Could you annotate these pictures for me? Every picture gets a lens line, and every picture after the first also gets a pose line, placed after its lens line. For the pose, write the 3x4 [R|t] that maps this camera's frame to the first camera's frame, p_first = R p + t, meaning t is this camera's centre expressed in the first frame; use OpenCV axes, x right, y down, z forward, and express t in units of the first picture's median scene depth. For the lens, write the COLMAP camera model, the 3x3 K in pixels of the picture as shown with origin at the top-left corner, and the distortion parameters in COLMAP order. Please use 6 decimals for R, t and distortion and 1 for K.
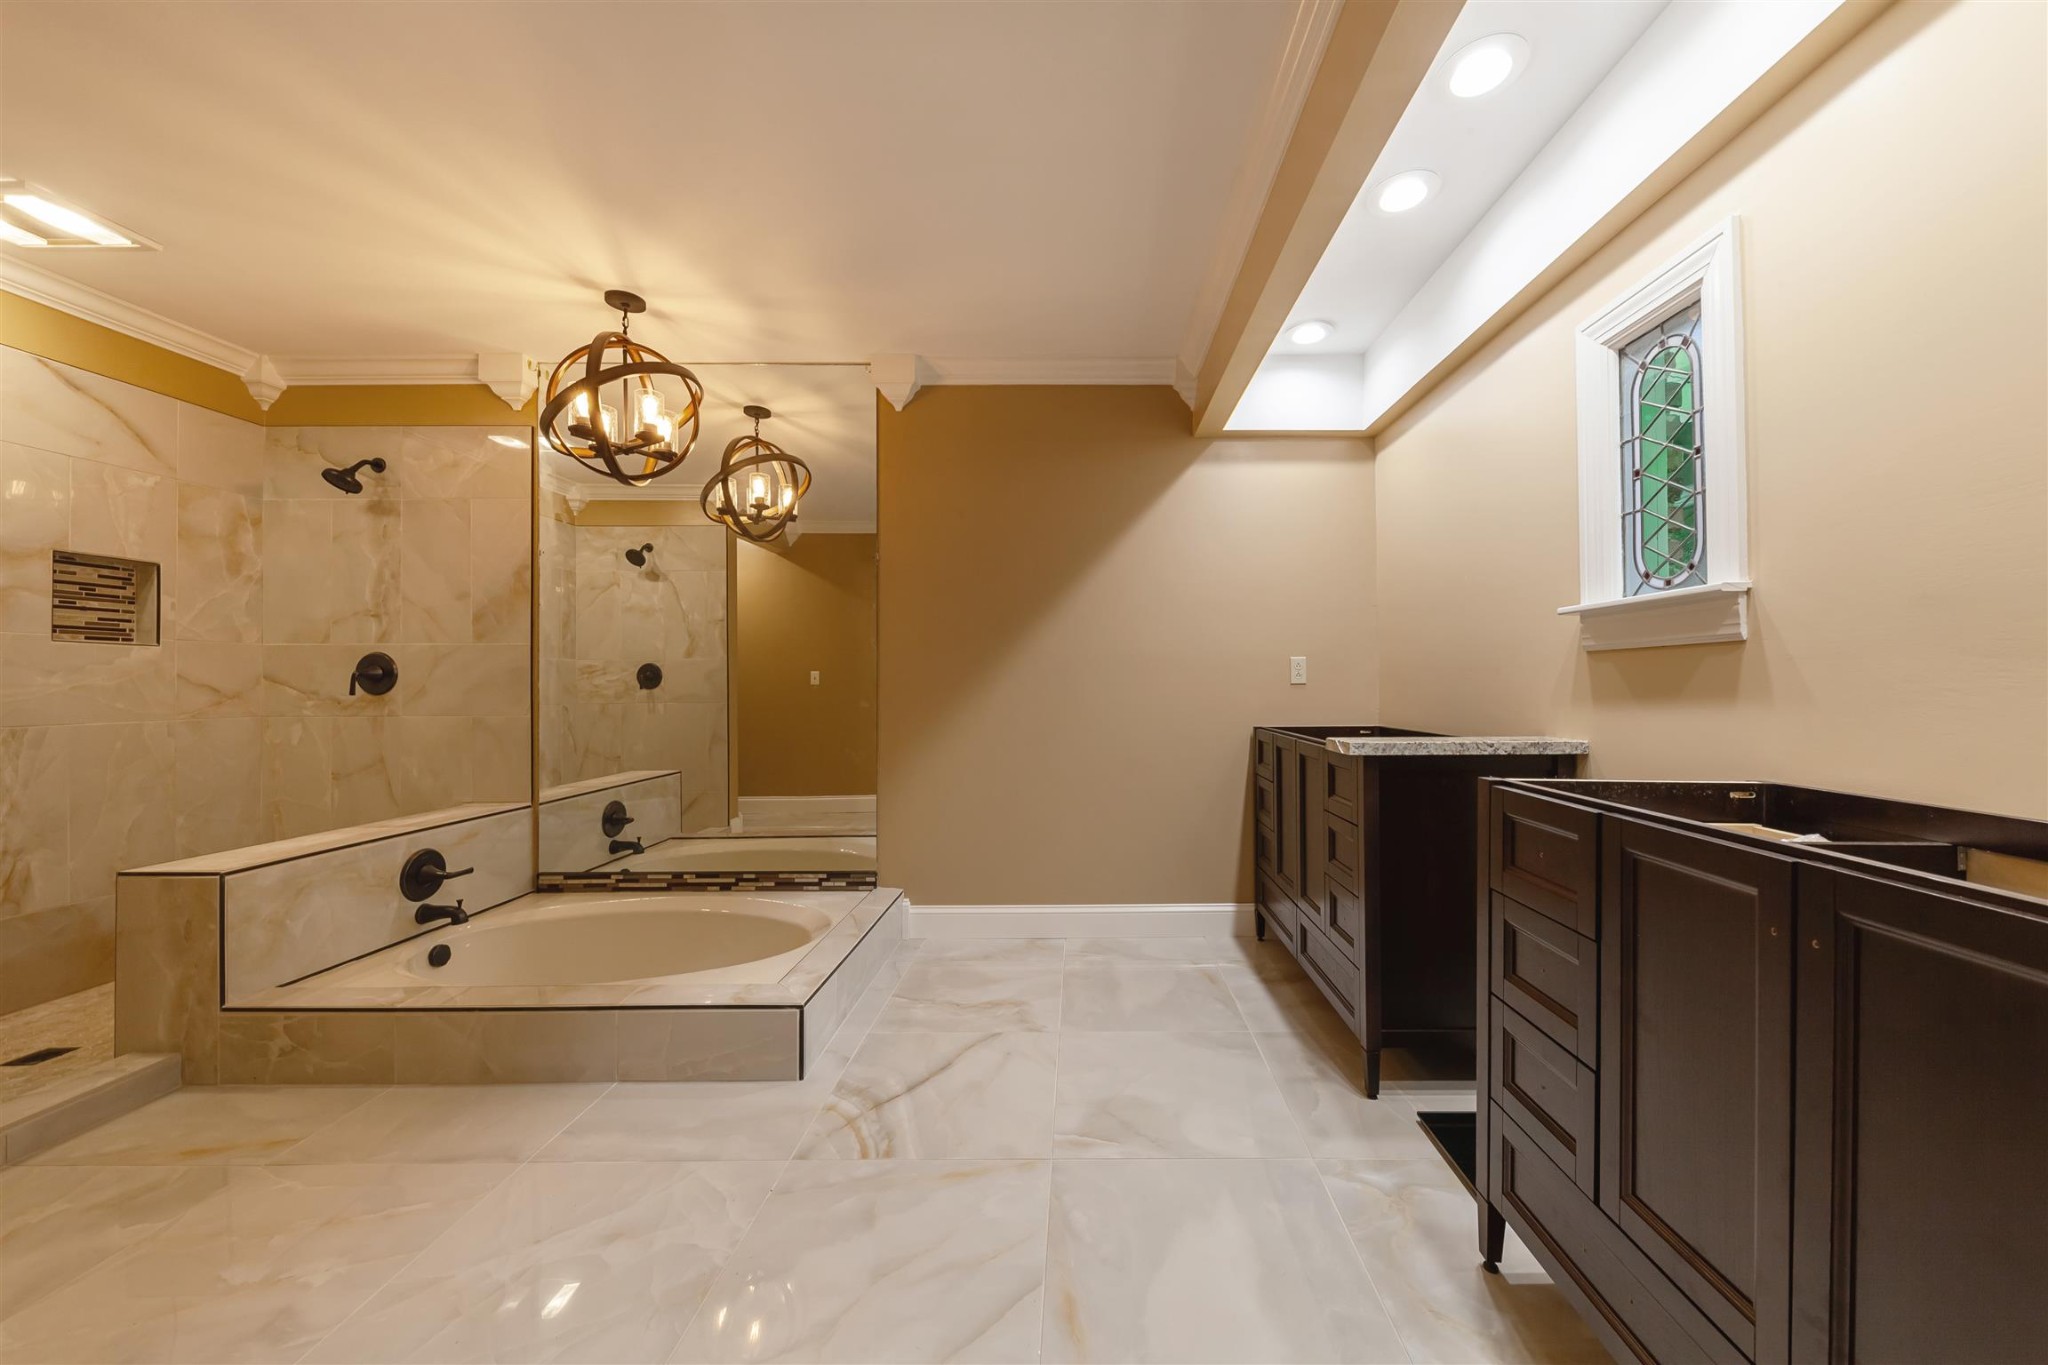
lens RADIAL K [[730.9, 0, 1032.0], [0, 730.9, 683.0], [0, 0, 1]] dist [0.002510, -0.000211]
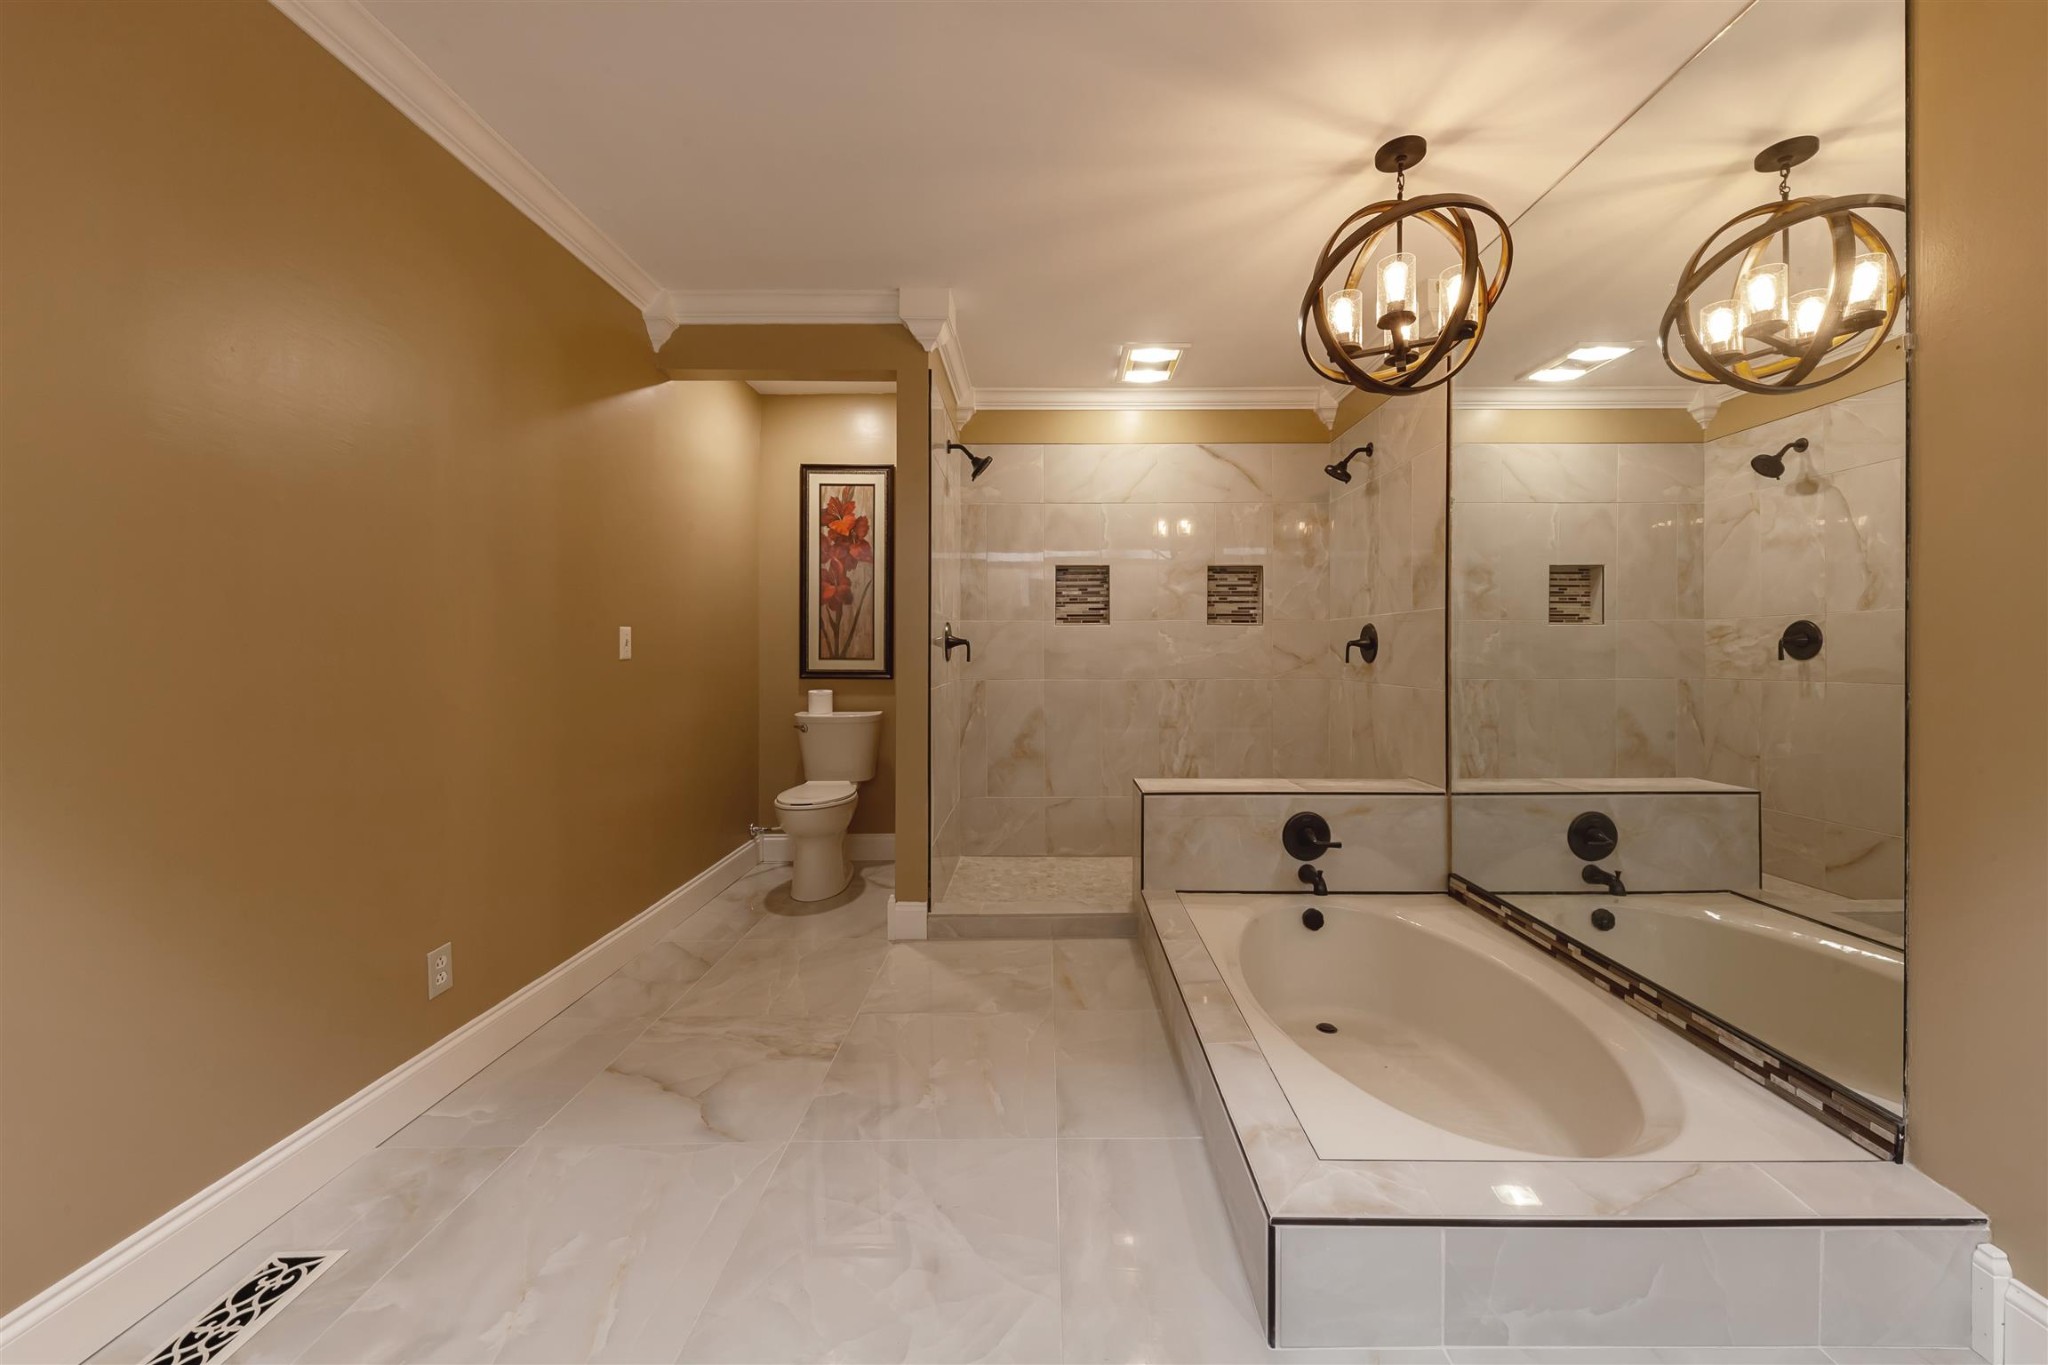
lens RADIAL K [[730.9, 0, 1063.8], [0, 730.9, 648.9], [0, 0, 1]] dist [0.002510, -0.000211]
pose [[0.062206, -0.002174, -0.998061, 0.157804], [0.002269, 0.999995, -0.002037, -0.002928], [0.998061, -0.002138, 0.062211, 0.503661]]
